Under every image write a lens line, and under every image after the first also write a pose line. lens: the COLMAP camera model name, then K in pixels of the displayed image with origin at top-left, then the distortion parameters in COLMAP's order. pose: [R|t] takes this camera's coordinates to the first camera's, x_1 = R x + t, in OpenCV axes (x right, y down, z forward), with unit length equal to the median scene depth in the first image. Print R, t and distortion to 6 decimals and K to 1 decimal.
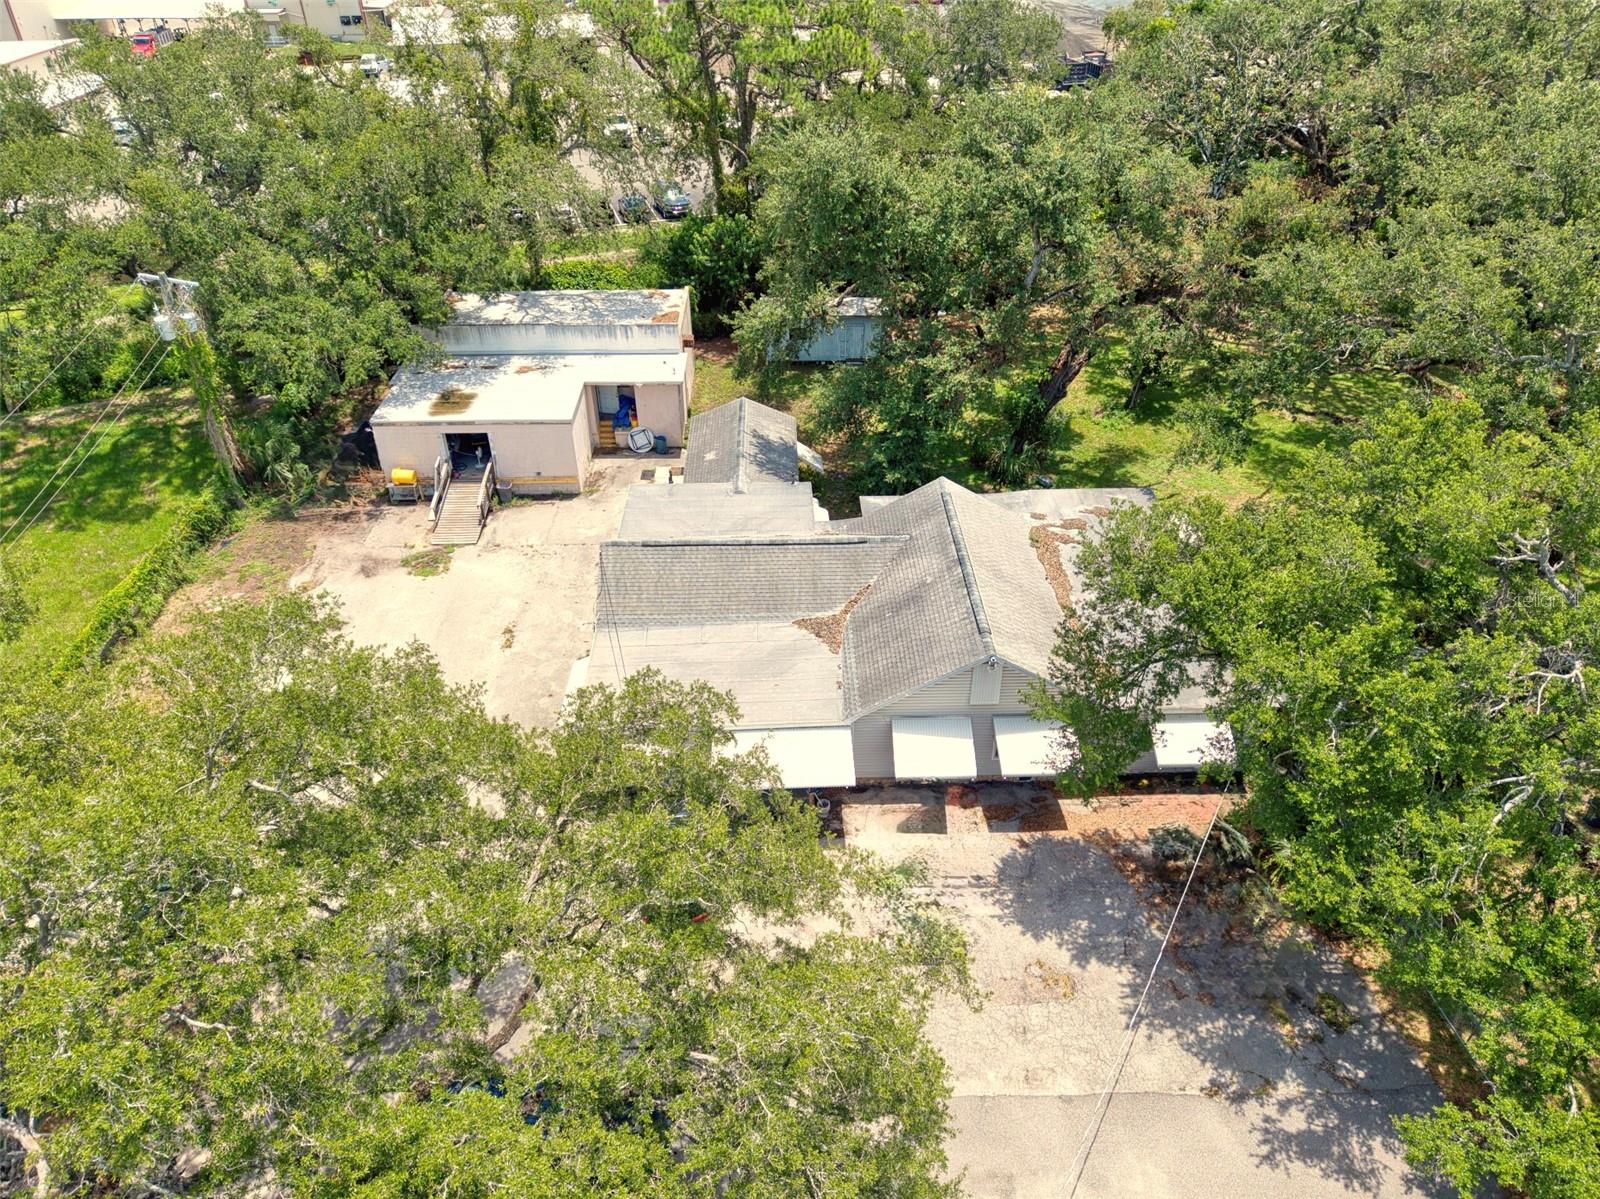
lens RADIAL K [[1081.8, 0, 800.0], [0, 1081.8, 599.5], [0, 0, 1]] dist [0.026454, -0.028758]
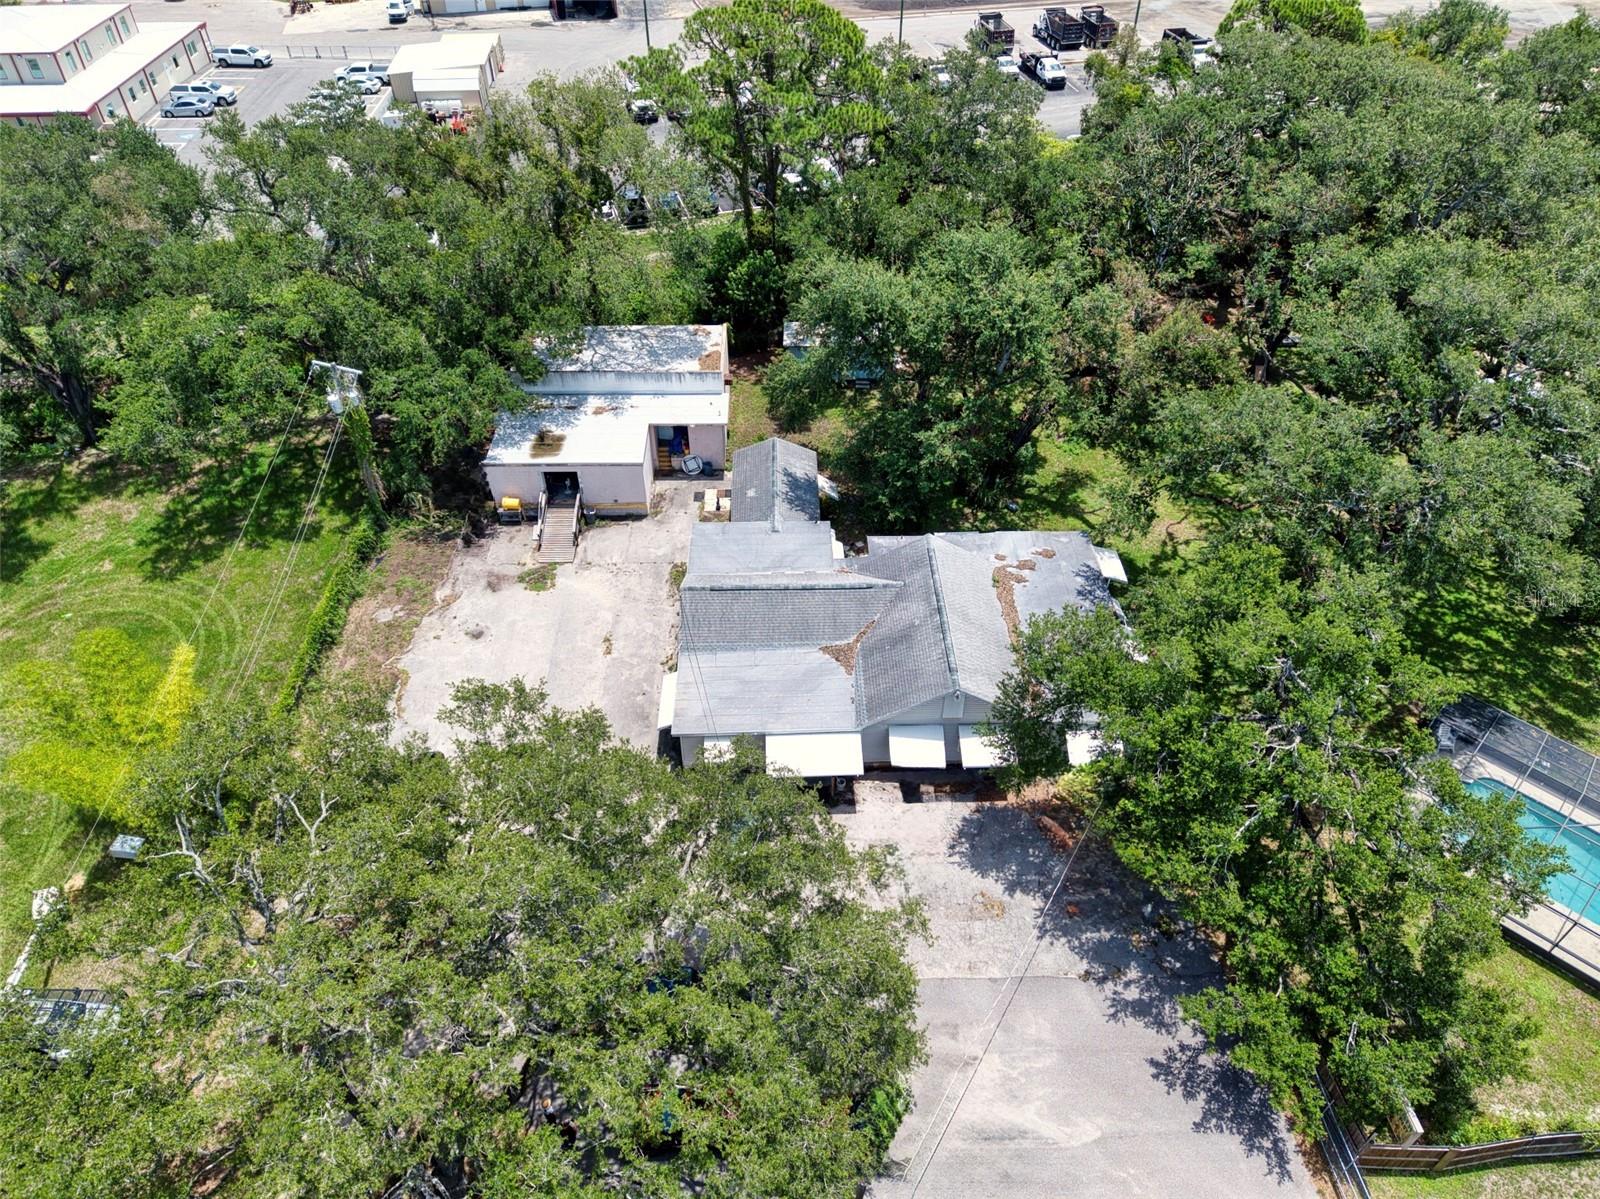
lens RADIAL K [[1082.0, 0, 800.0], [0, 1082.0, 599.5], [0, 0, 1]] dist [0.061098, -0.127724]
pose [[0.999984, 0.005220, 0.002143, -0.029588], [-0.005442, 0.992512, 0.122022, -0.179115], [-0.001490, -0.122032, 0.992525, -0.322920]]
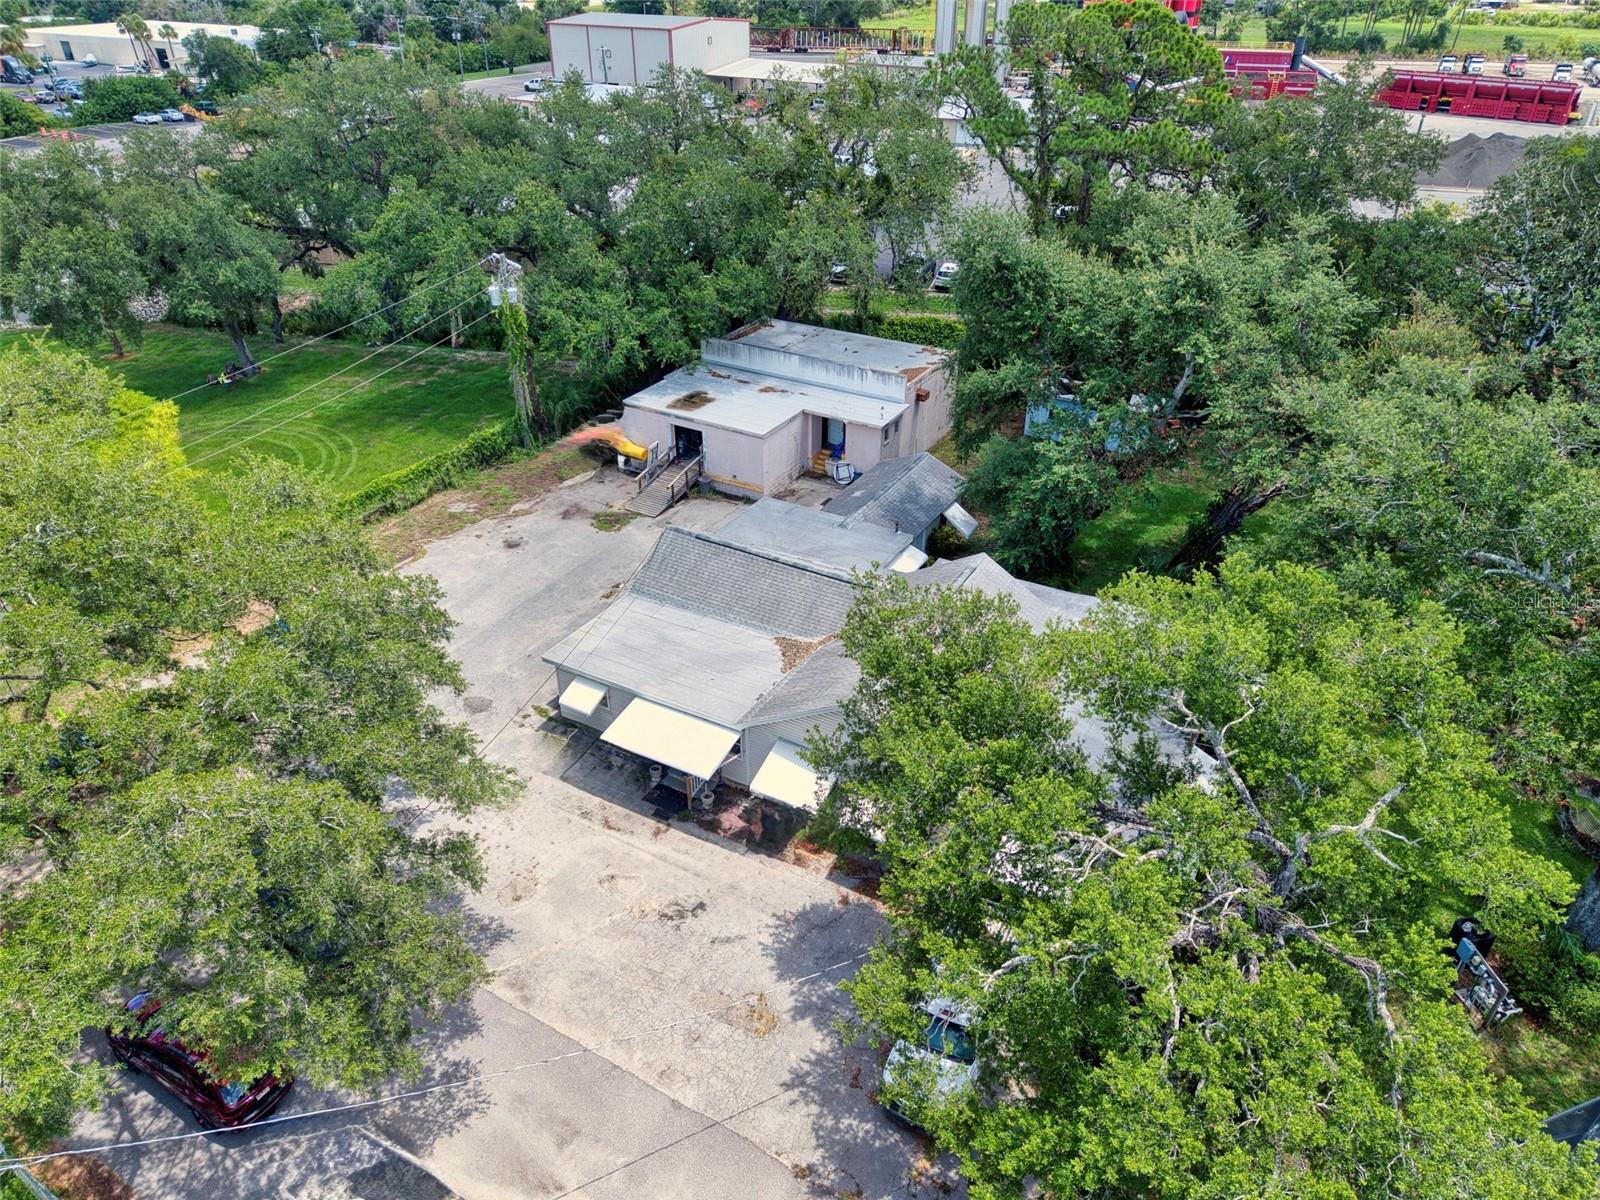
lens RADIAL K [[1082.0, 0, 800.0], [0, 1082.0, 600.0], [0, 0, 1]] dist [0.061098, -0.127724]
pose [[0.853068, 0.280332, -0.440102, 0.398626], [-0.310028, 0.950716, 0.004637, -0.022646], [0.419712, 0.132488, 0.897936, 0.033470]]
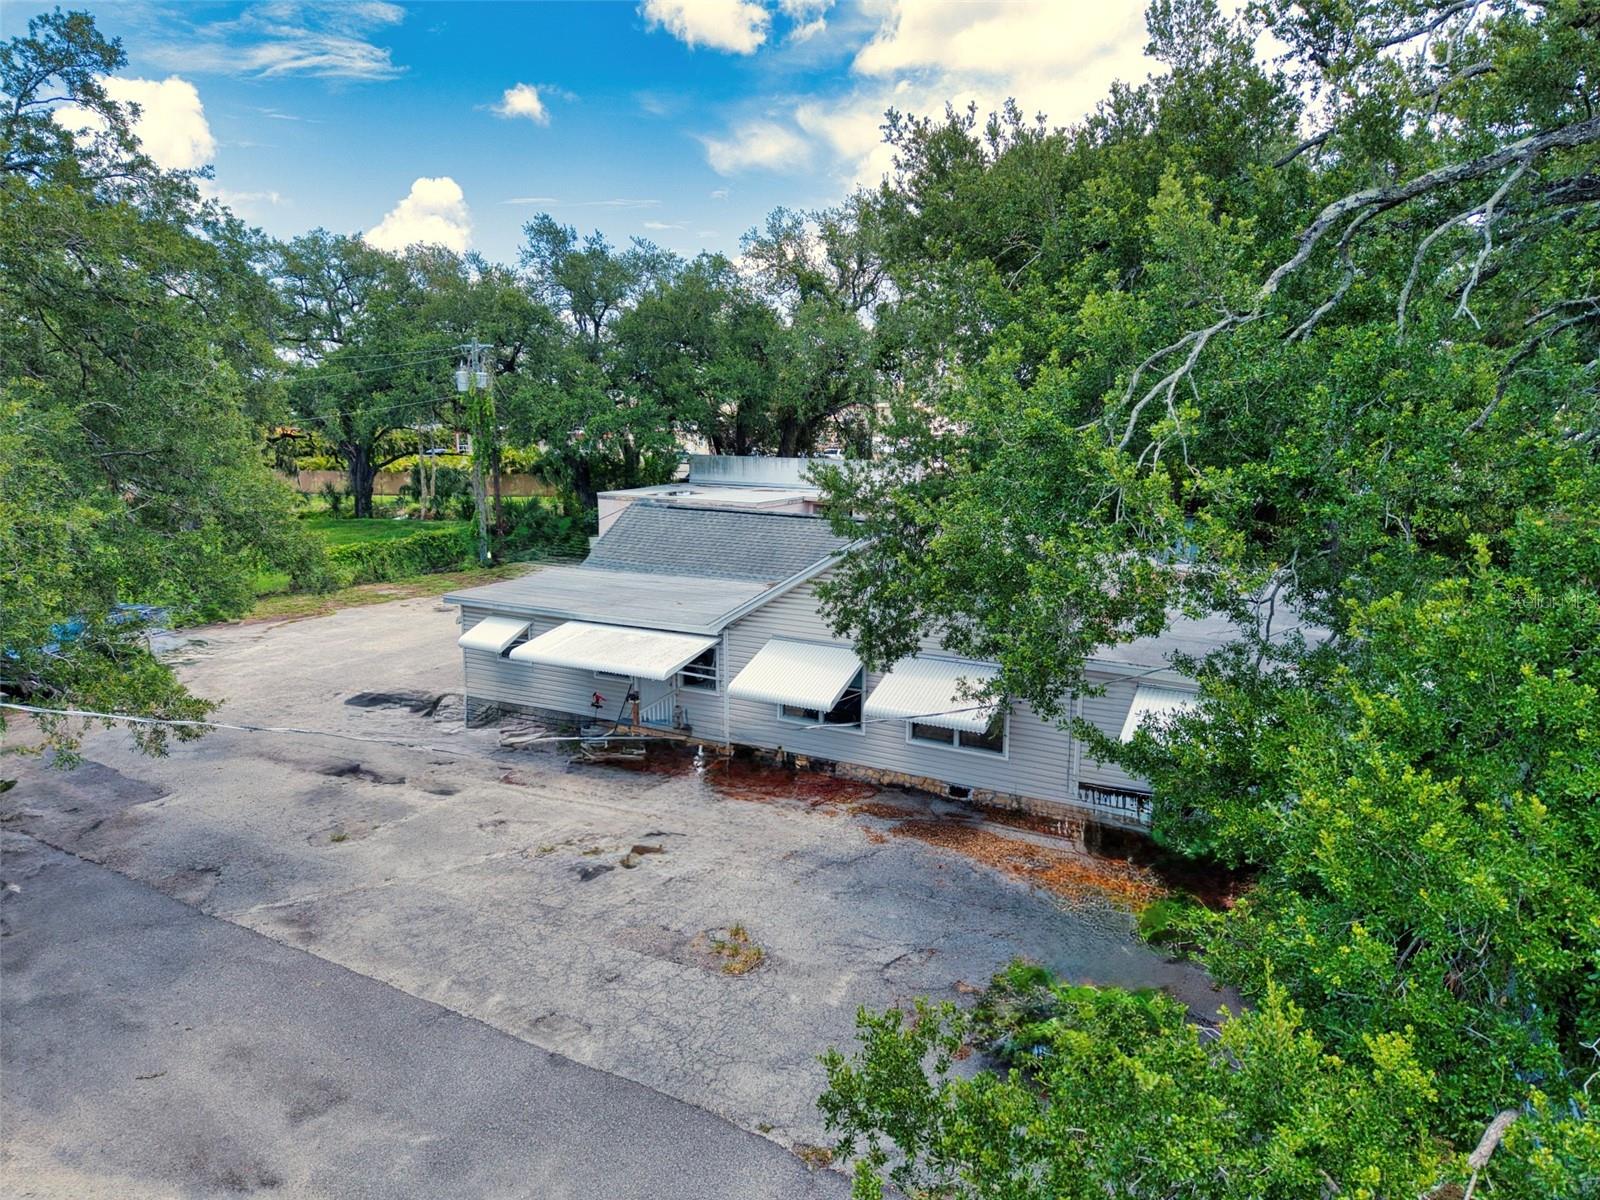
lens RADIAL K [[1081.8, 0, 800.0], [0, 1081.8, 600.0], [0, 0, 1]] dist [0.026454, -0.028758]
pose [[0.854919, 0.103706, -0.508289, 0.344819], [-0.309849, 0.887920, -0.339989, 0.243267], [0.416061, 0.448156, 0.791233, 0.329385]]
